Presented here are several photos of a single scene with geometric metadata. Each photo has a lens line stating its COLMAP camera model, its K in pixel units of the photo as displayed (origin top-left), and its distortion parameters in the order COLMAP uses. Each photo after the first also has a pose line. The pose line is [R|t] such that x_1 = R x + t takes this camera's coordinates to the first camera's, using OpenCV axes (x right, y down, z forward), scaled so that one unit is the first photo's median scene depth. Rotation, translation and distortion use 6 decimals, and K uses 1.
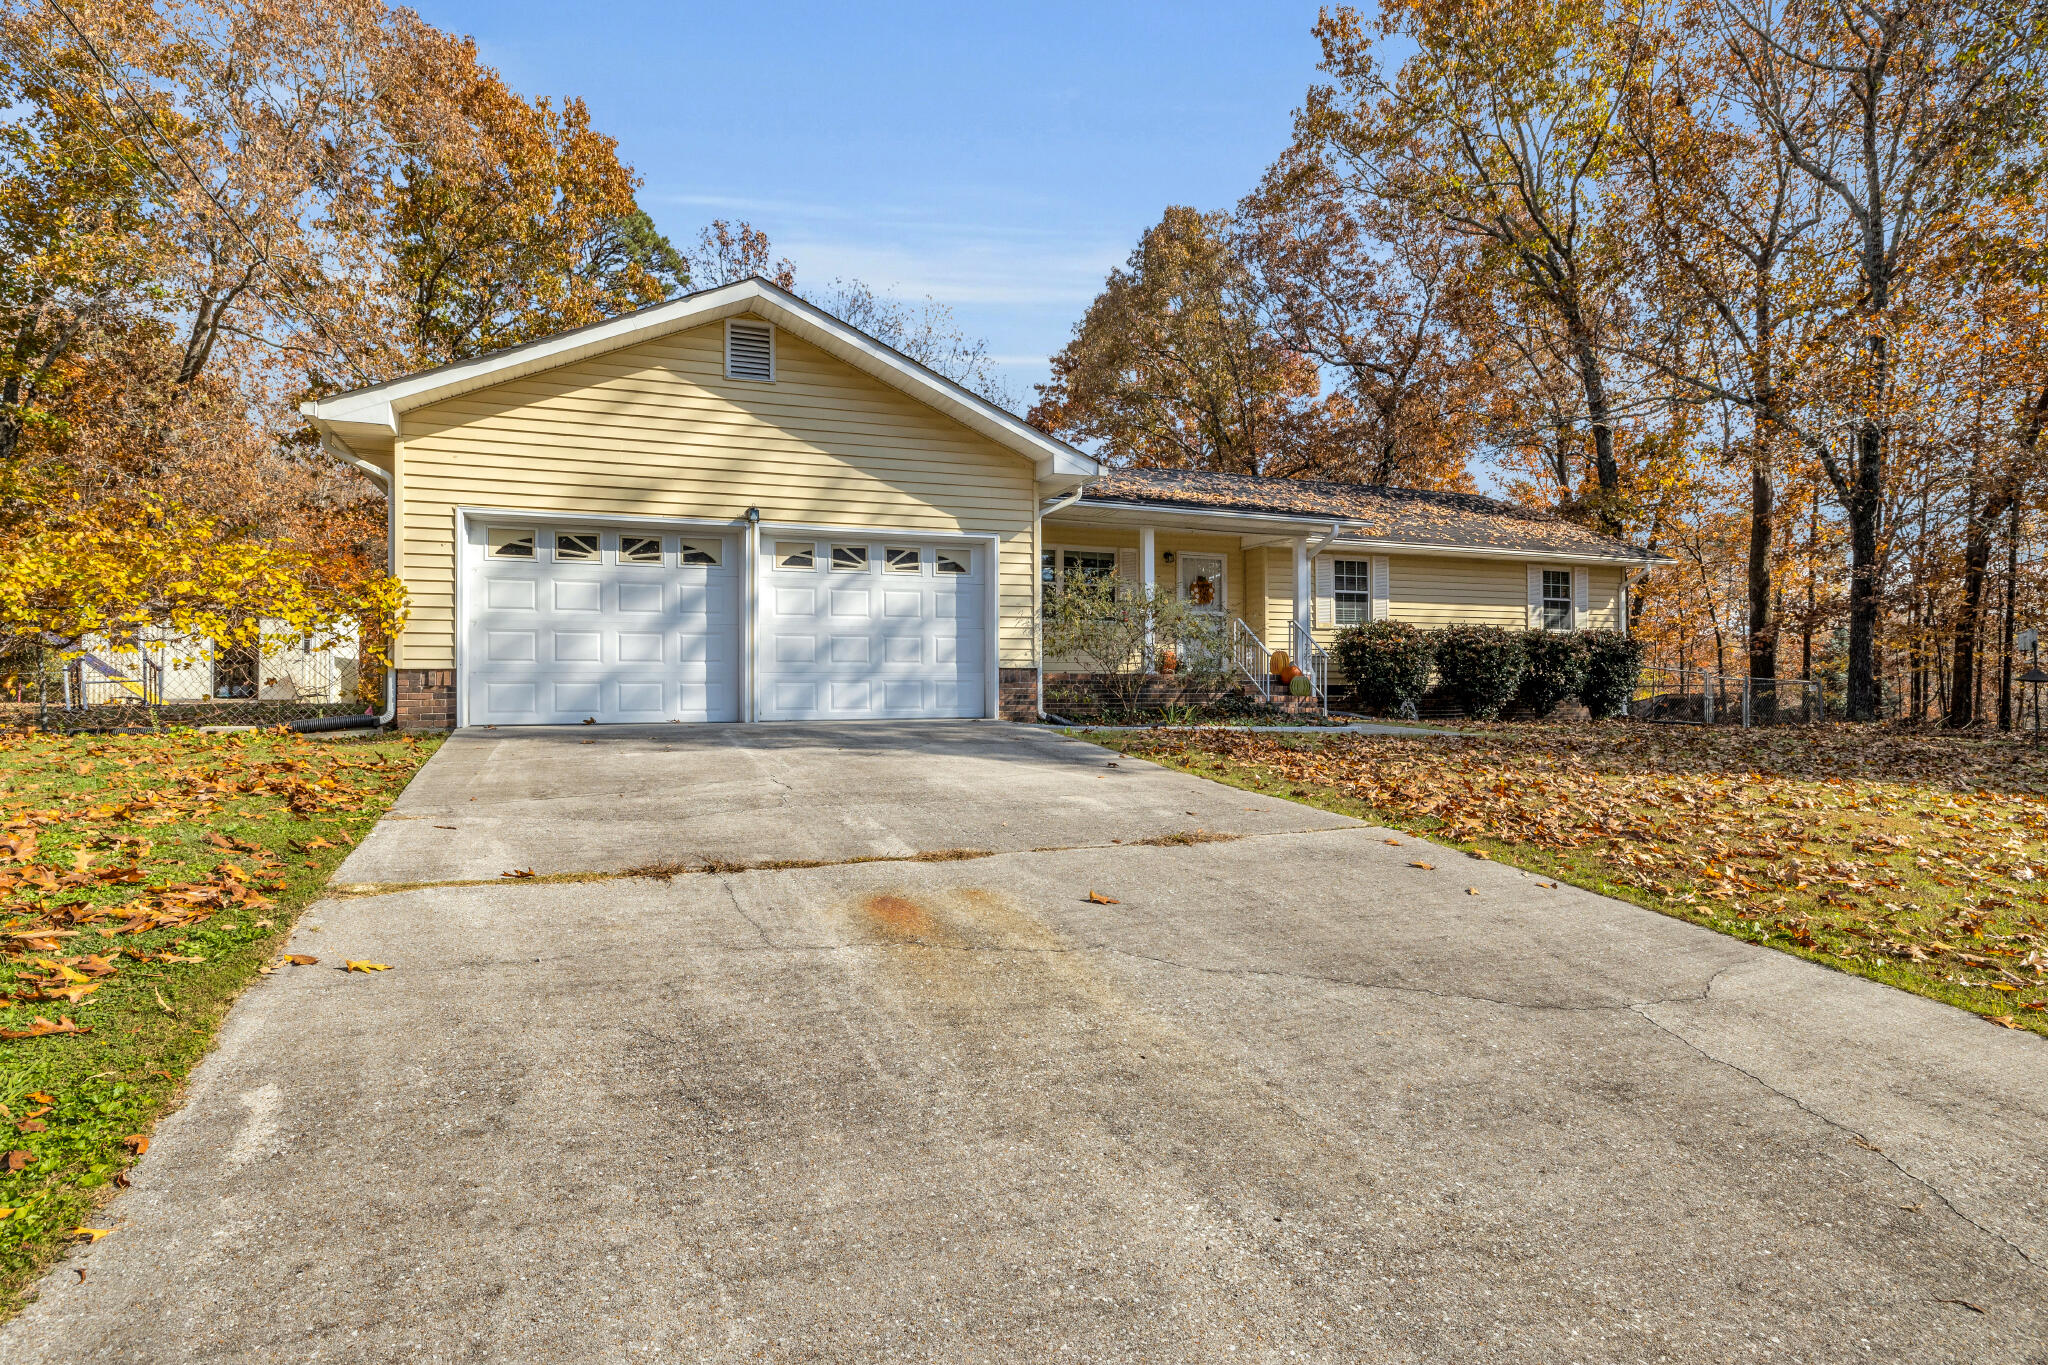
lens RADIAL K [[1047.9, 0, 1020.2], [0, 1047.9, 678.4], [0, 0, 1]] dist [-0.018375, -0.000219]
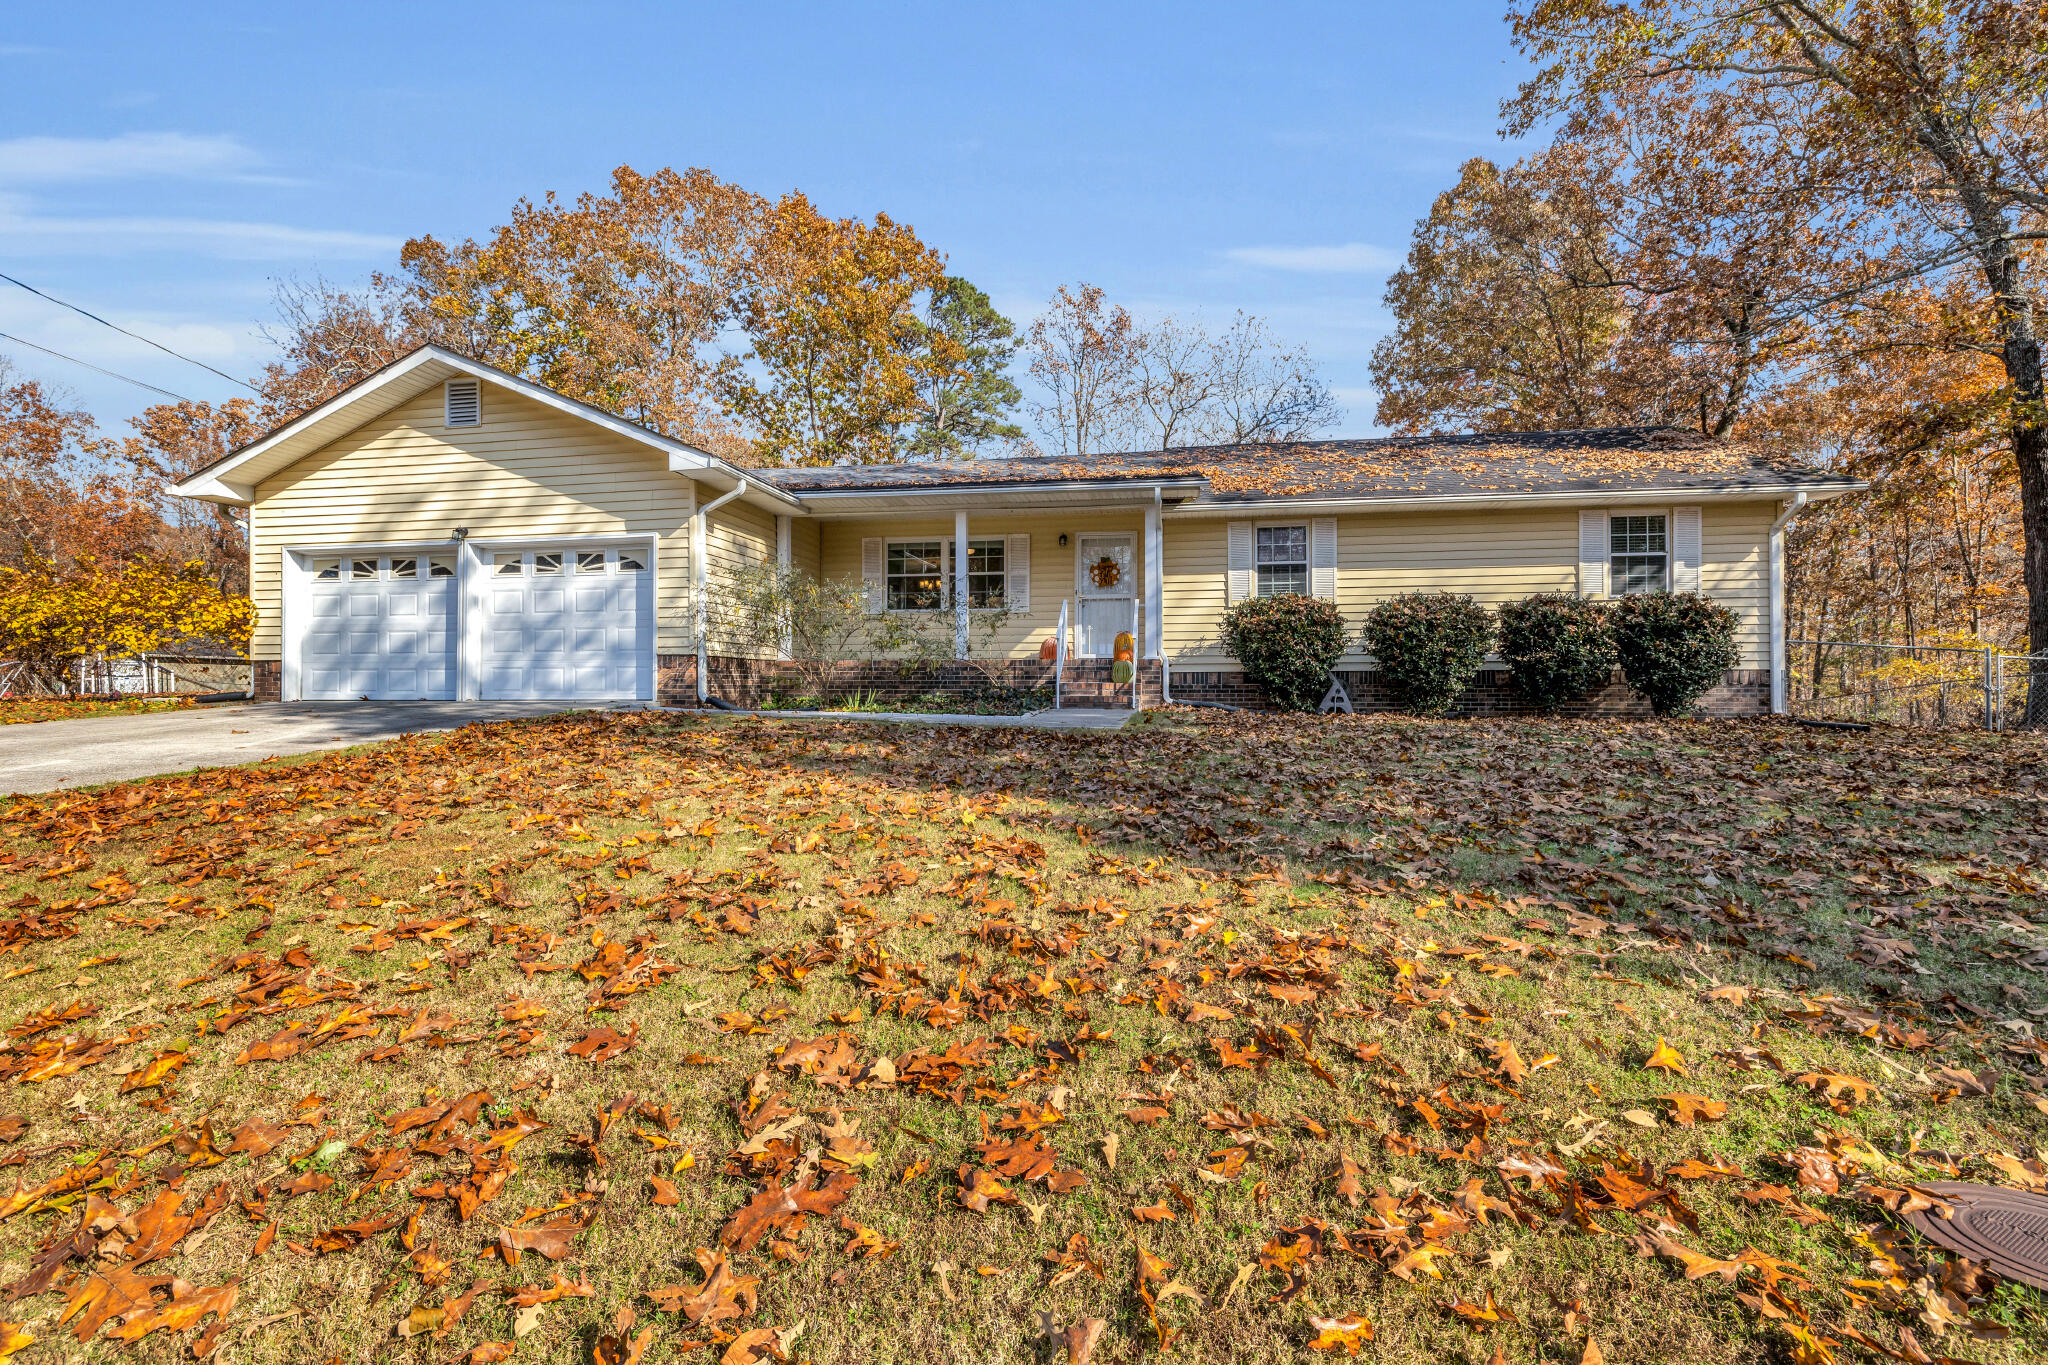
lens RADIAL K [[933.7, 0, 1030.0], [0, 933.7, 679.6], [0, 0, 1]] dist [-0.013652, -0.000438]
pose [[0.855726, -0.003759, -0.517415, 0.824170], [0.004290, 0.999991, -0.000170, 0.018738], [0.517411, -0.002074, 0.855734, 0.368651]]
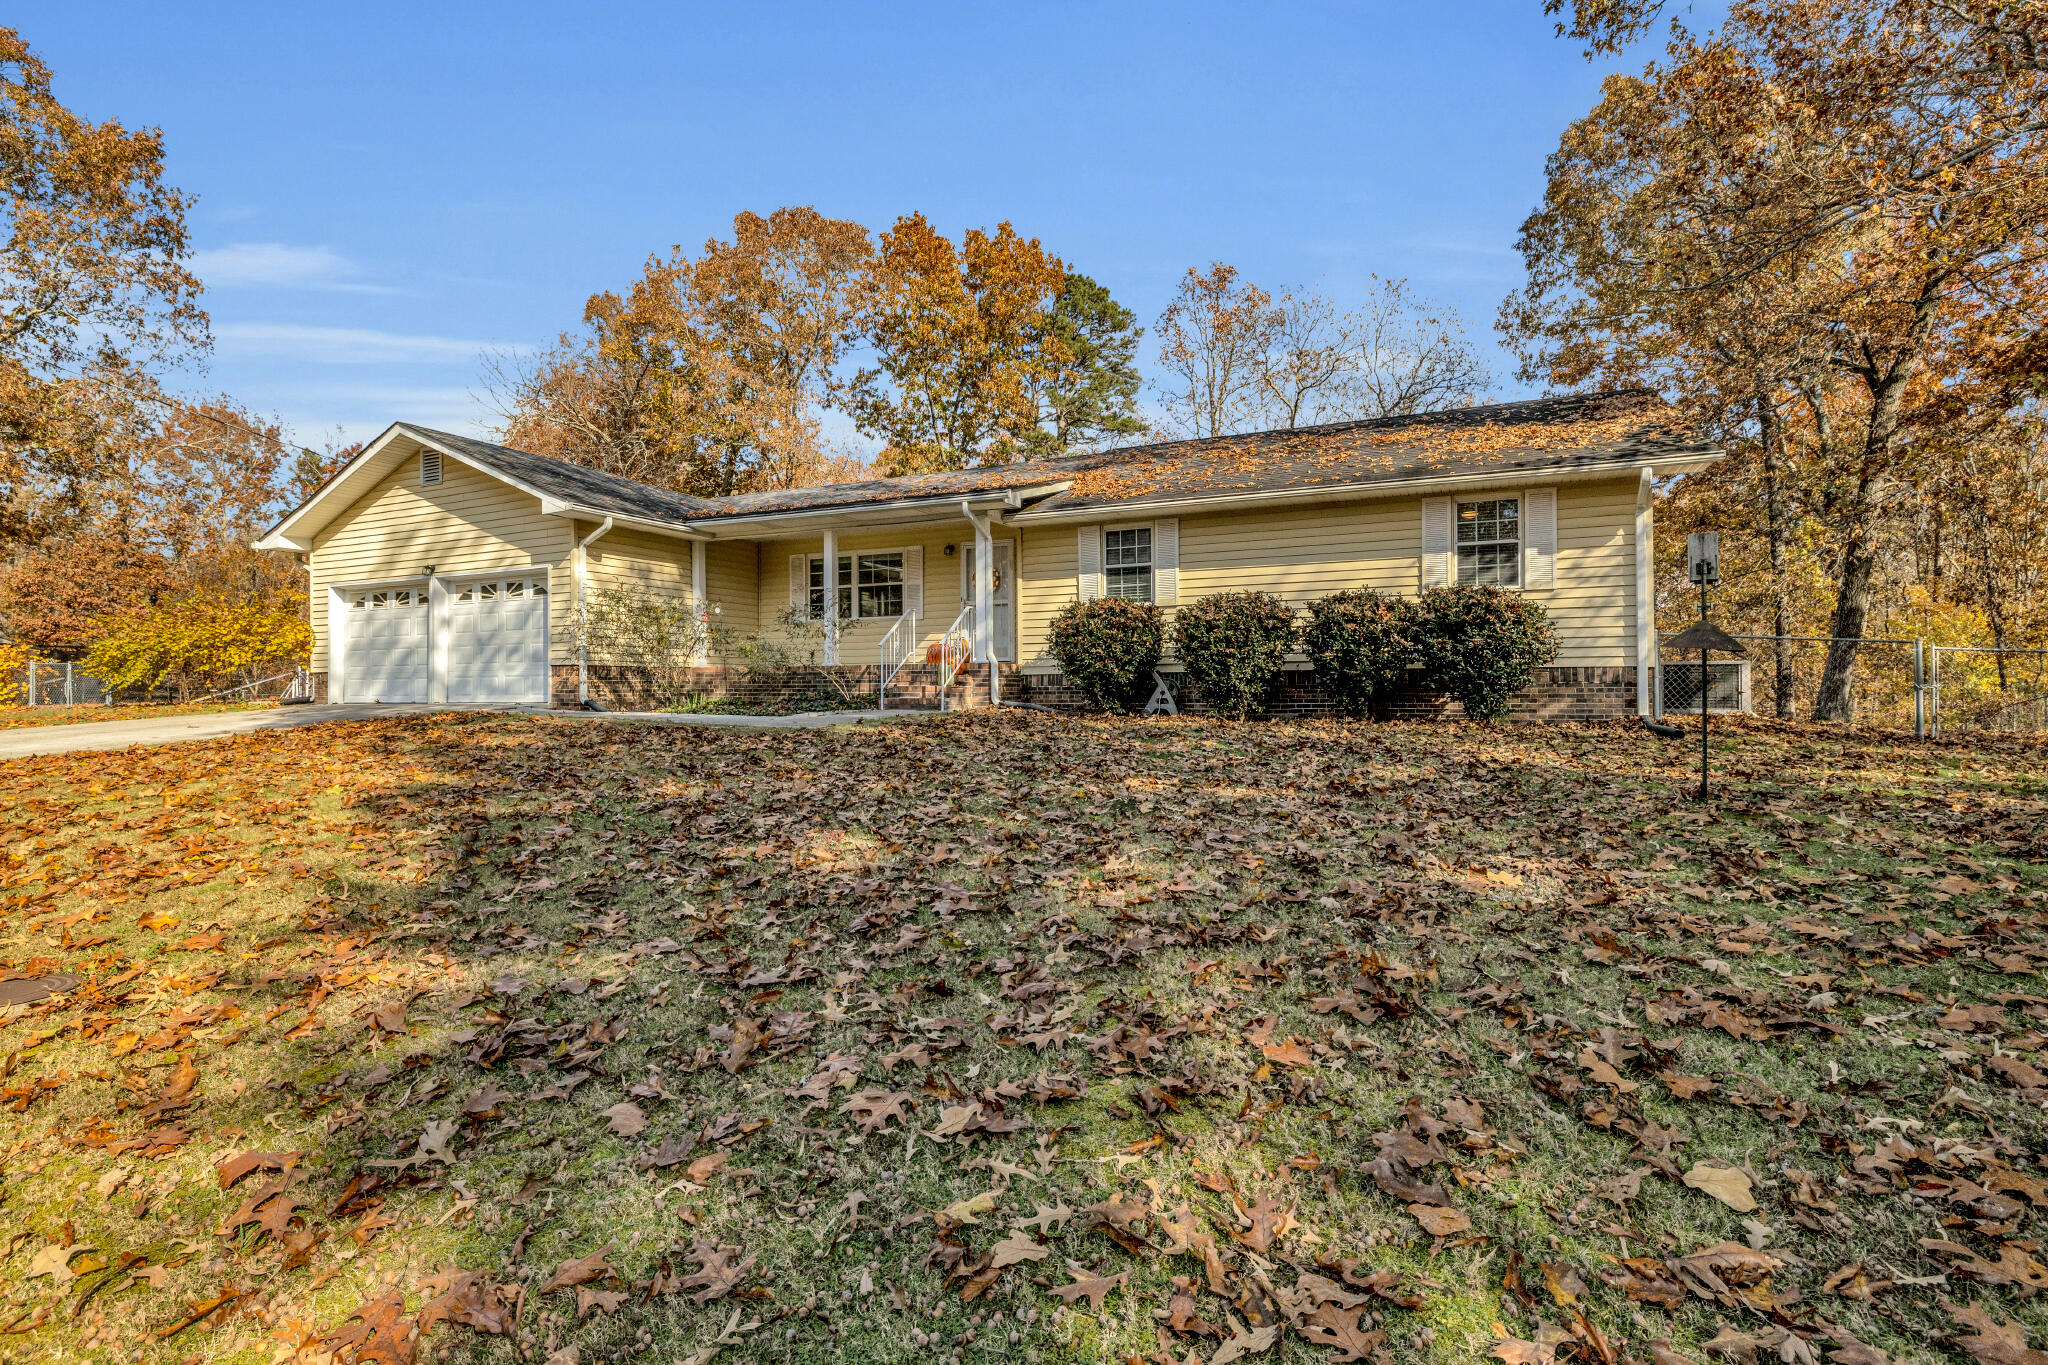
lens RADIAL K [[974.9, 0, 1030.4], [0, 974.9, 674.6], [0, 0, 1]] dist [-0.016021, -0.000058]
pose [[0.691808, -0.011055, -0.721996, 1.296452], [0.012394, 0.999917, -0.003435, 0.014674], [0.721975, -0.006573, 0.691888, 0.590575]]
